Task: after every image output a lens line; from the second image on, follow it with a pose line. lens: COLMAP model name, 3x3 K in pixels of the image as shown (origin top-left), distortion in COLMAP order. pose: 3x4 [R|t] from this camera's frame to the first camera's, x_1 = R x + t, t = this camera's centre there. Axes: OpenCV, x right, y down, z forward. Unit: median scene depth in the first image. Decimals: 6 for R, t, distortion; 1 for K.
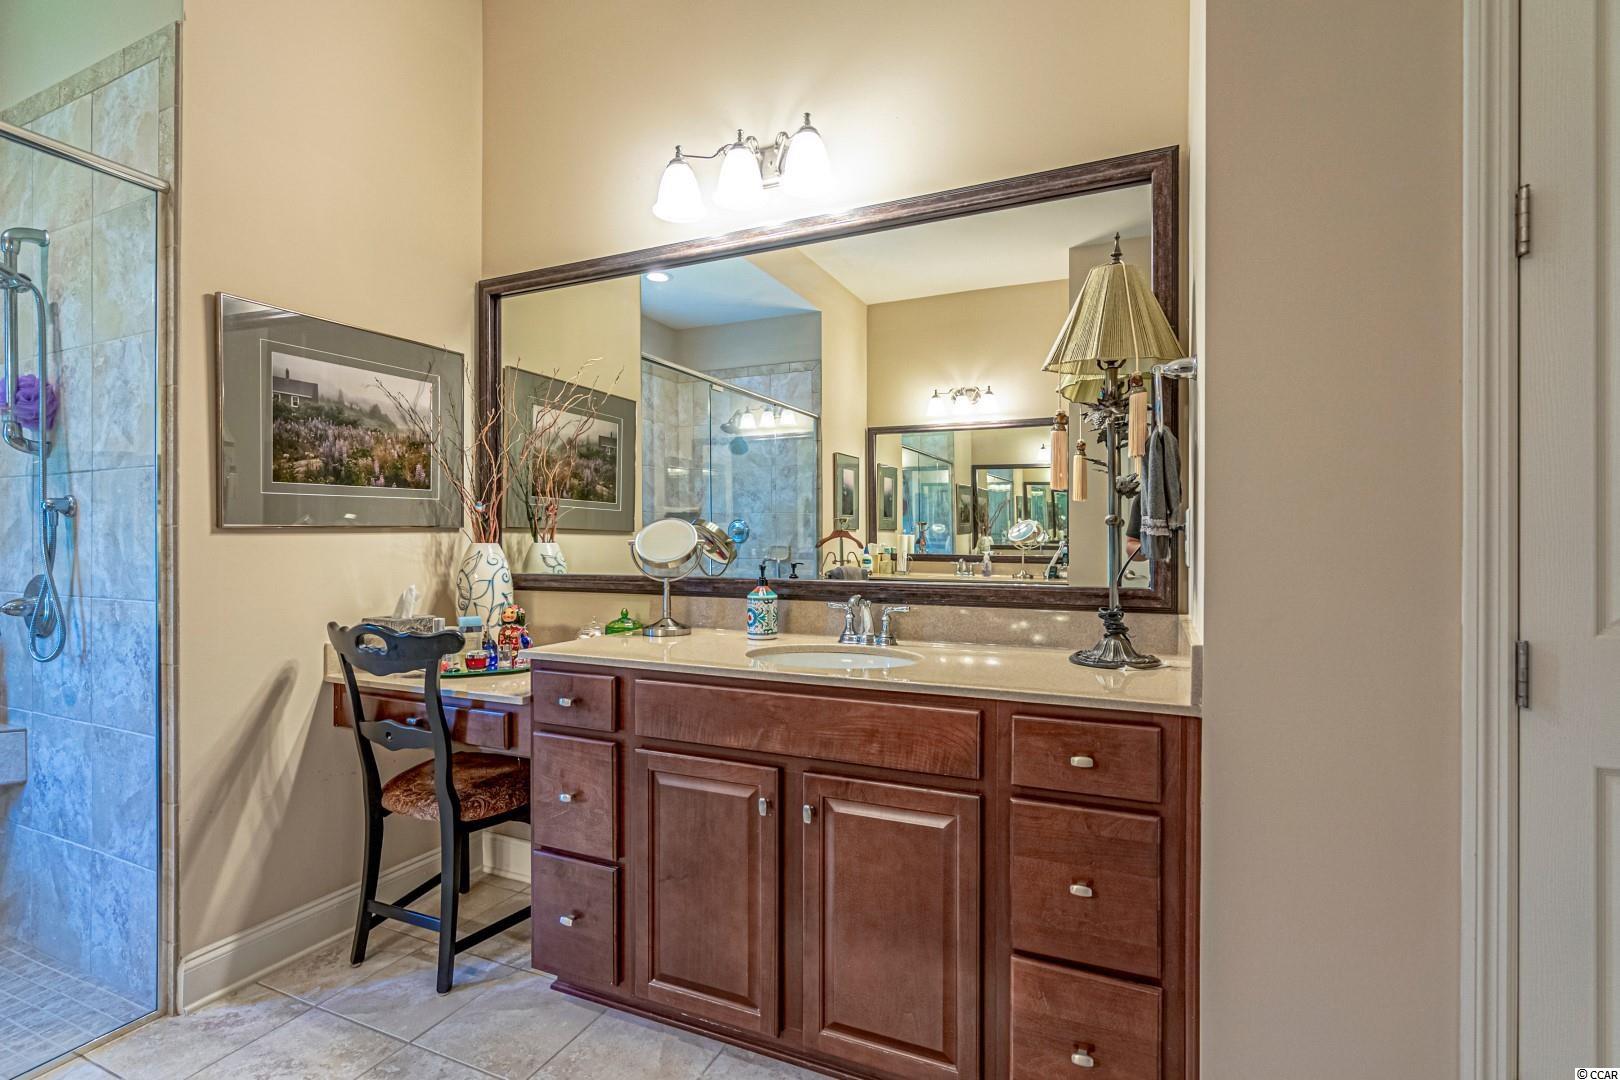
lens RADIAL K [[759.4, 0, 806.0], [0, 759.4, 545.0], [0, 0, 1]] dist [-0.002794, 0.000456]
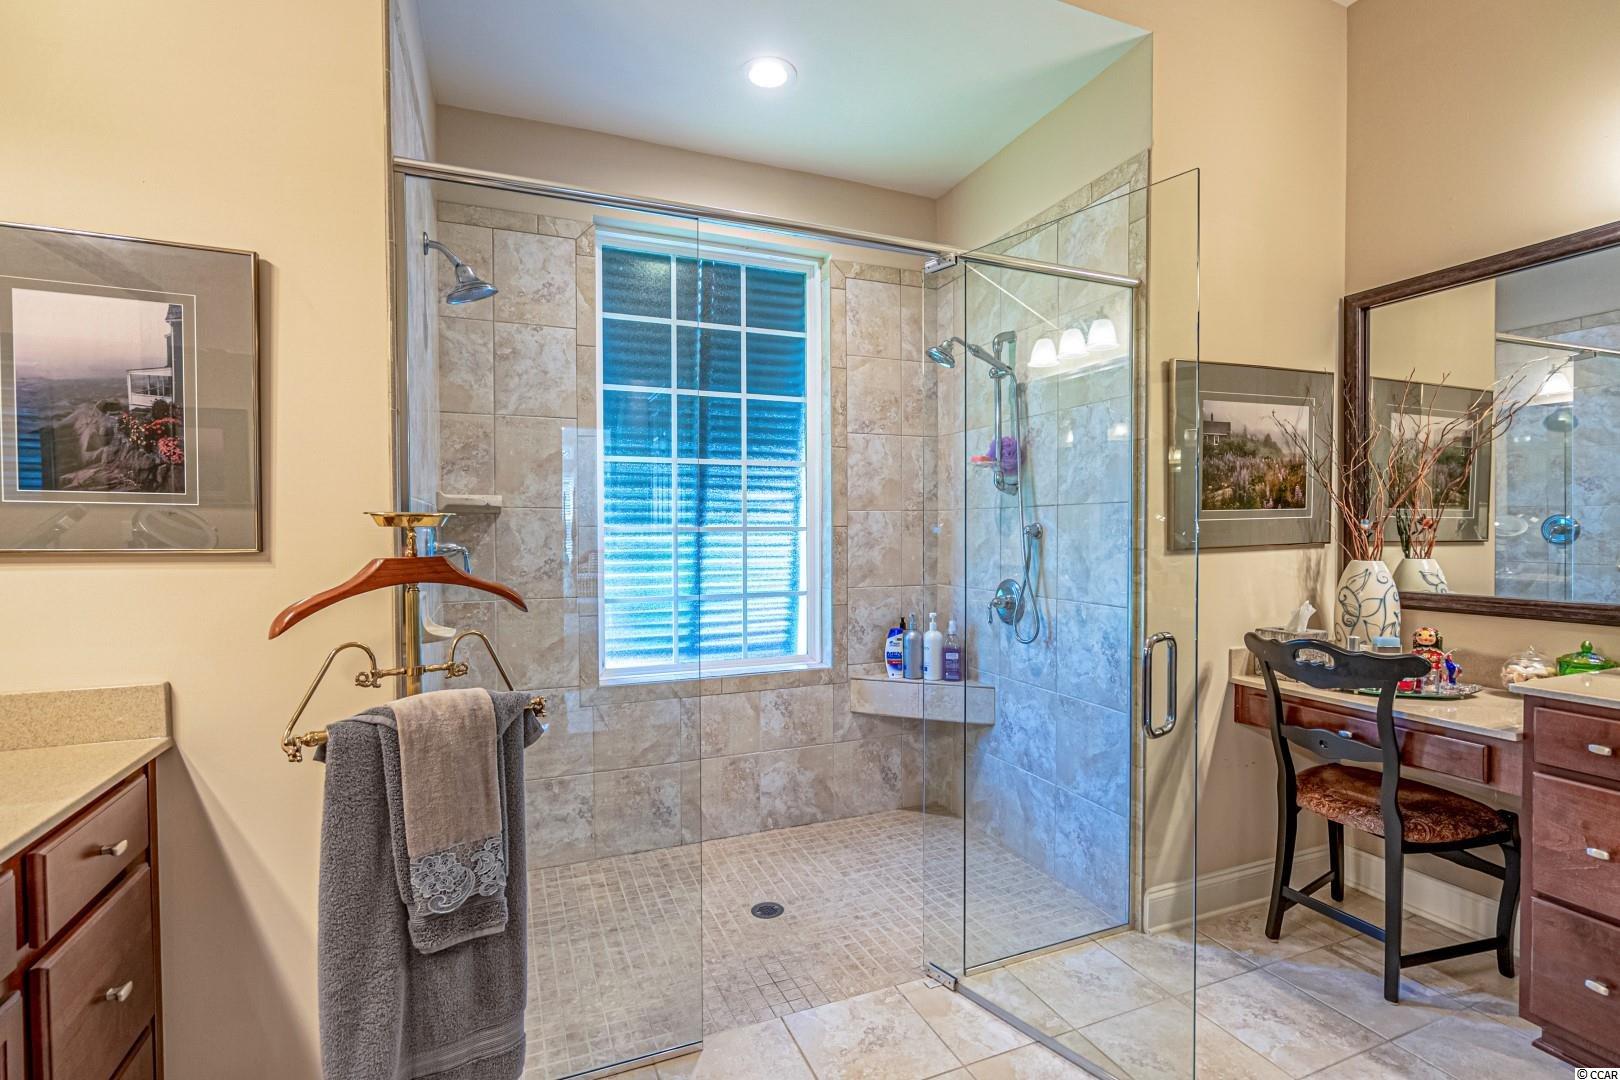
lens RADIAL K [[752.2, 0, 806.7], [0, 752.2, 542.7], [0, 0, 1]] dist [-0.002325, 0.000448]
pose [[0.727208, 0.008095, -0.686369, -0.335075], [0.002466, 0.999893, 0.014405, -0.049691], [0.686412, -0.012168, 0.727111, -0.266643]]
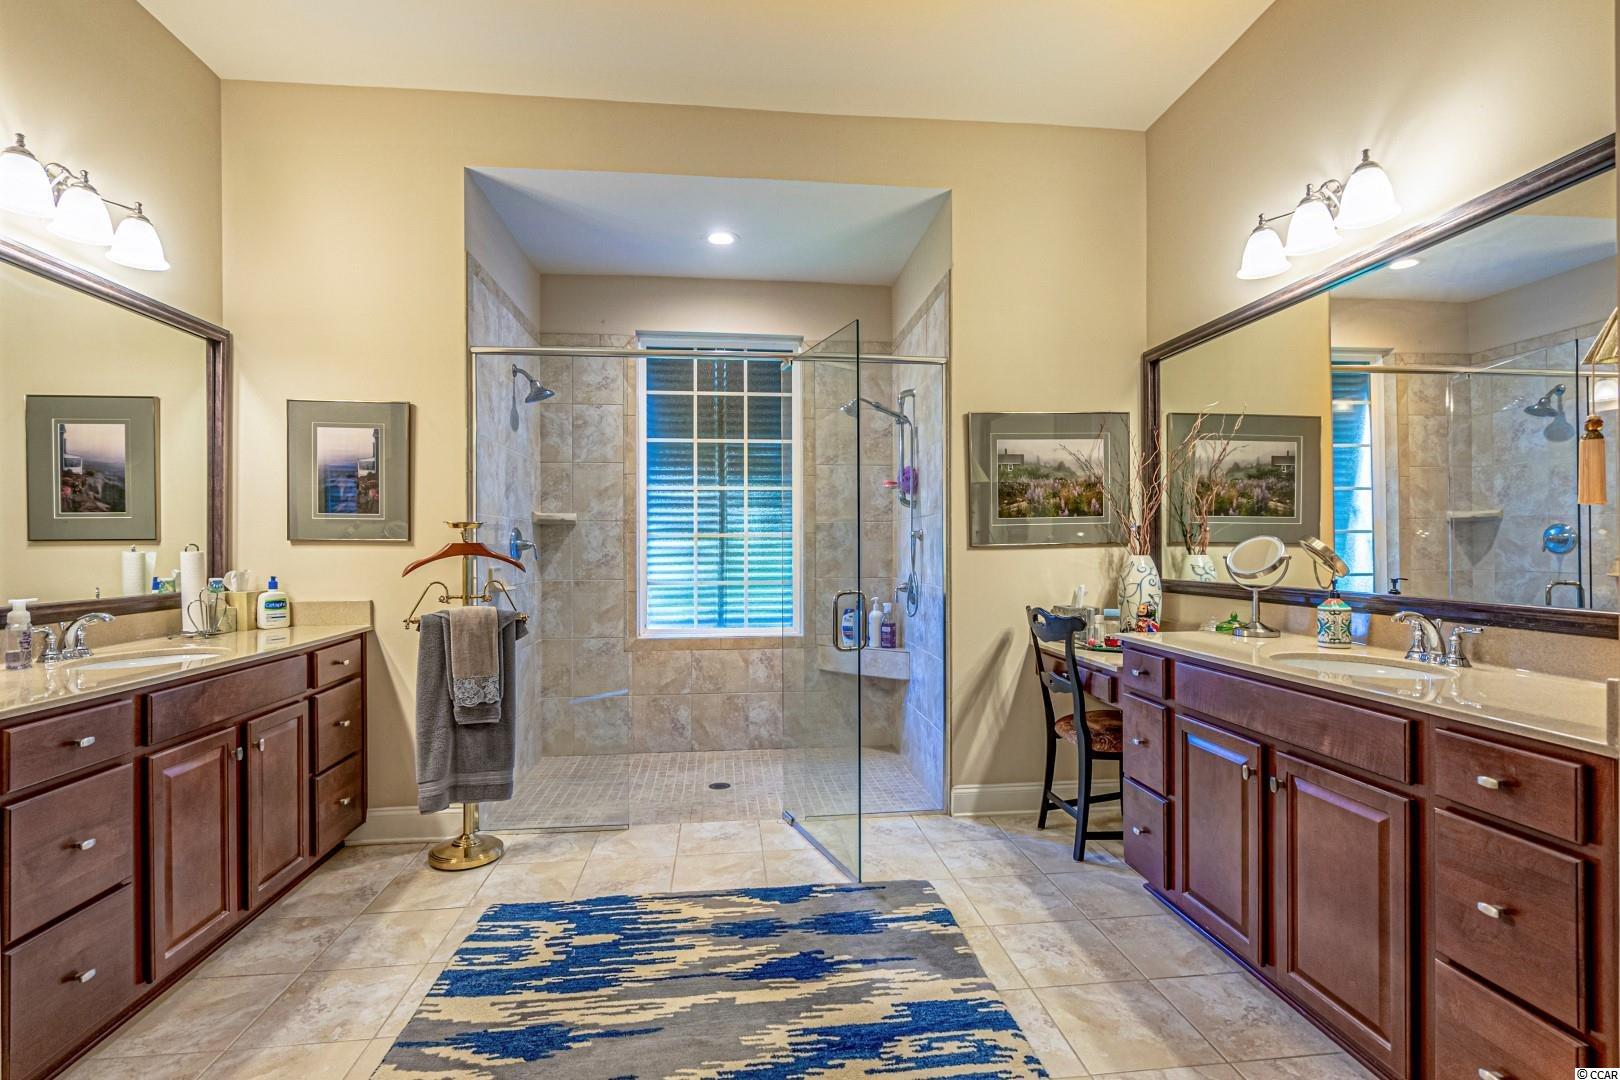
lens RADIAL K [[759.4, 0, 806.0], [0, 759.4, 545.0], [0, 0, 1]] dist [-0.002794, 0.000456]
pose [[0.506337, -0.004179, -0.862326, 0.495662], [0.000687, 0.999990, -0.004442, -0.017765], [0.862335, 0.001657, 0.506335, -0.191747]]
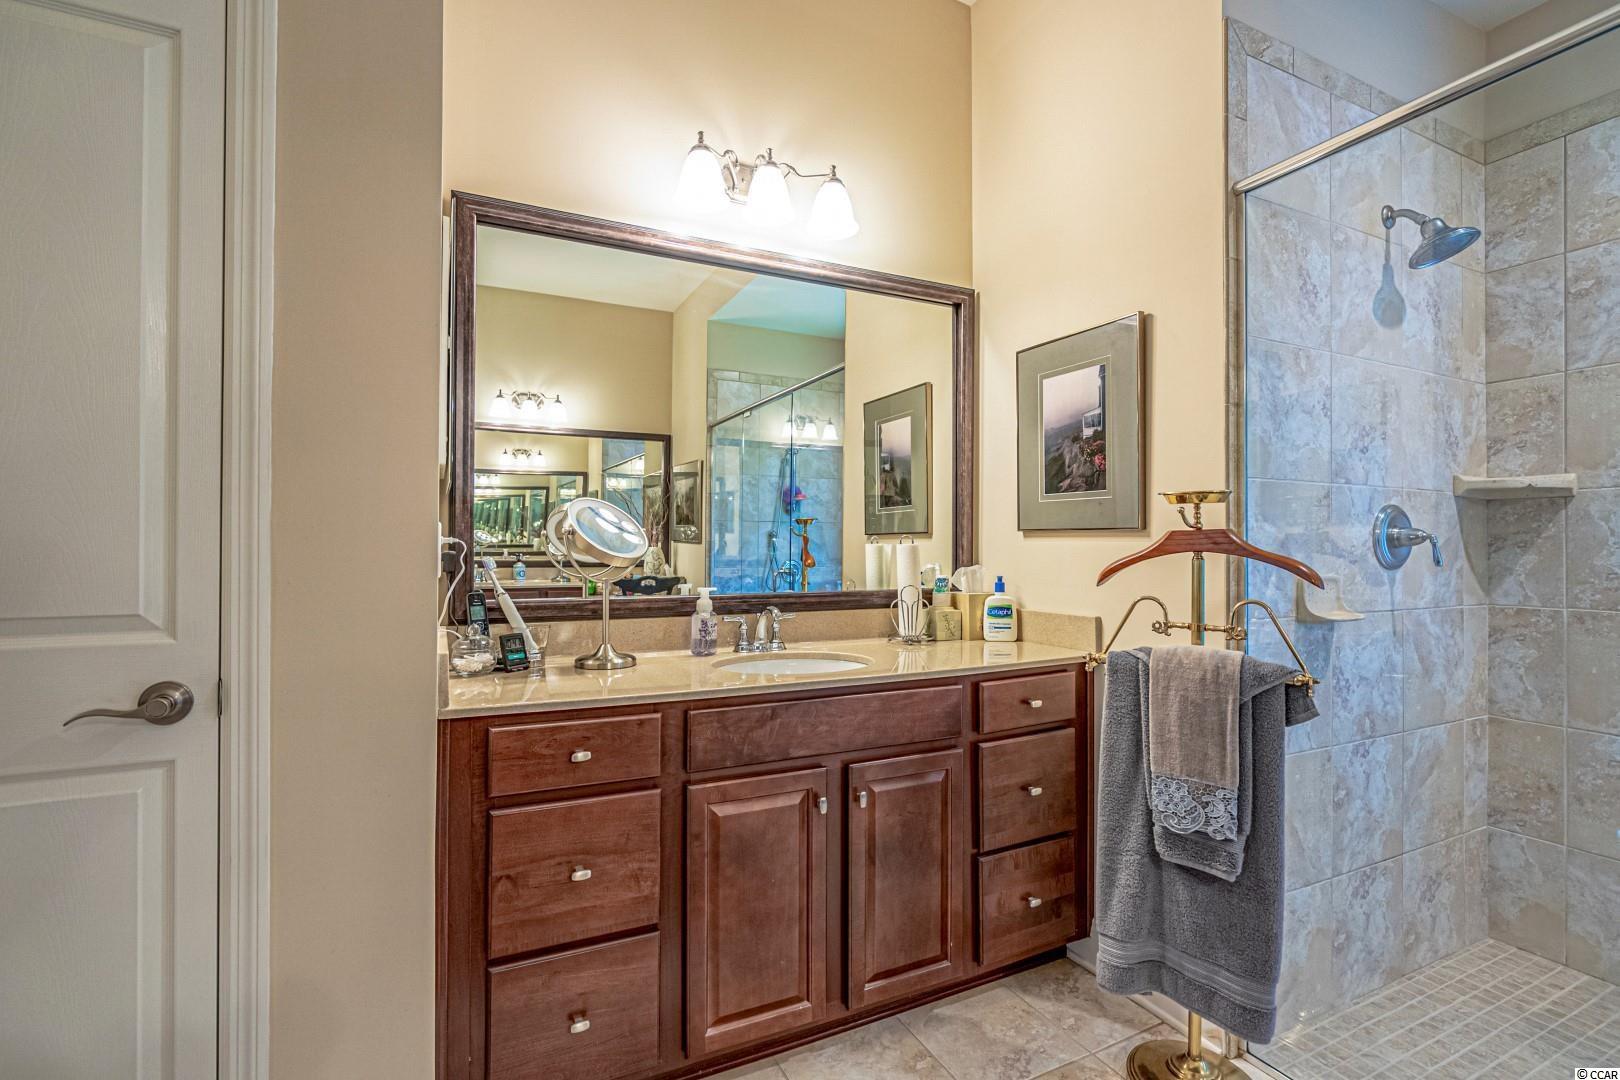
lens RADIAL K [[735.3, 0, 807.7], [0, 735.3, 544.3], [0, 0, 1]] dist [-0.005582, 0.000656]
pose [[-0.639154, -0.007825, -0.769039, -0.204006], [-0.007805, 0.999963, -0.003688, -0.007442], [0.769039, 0.003646, -0.639191, 0.152756]]
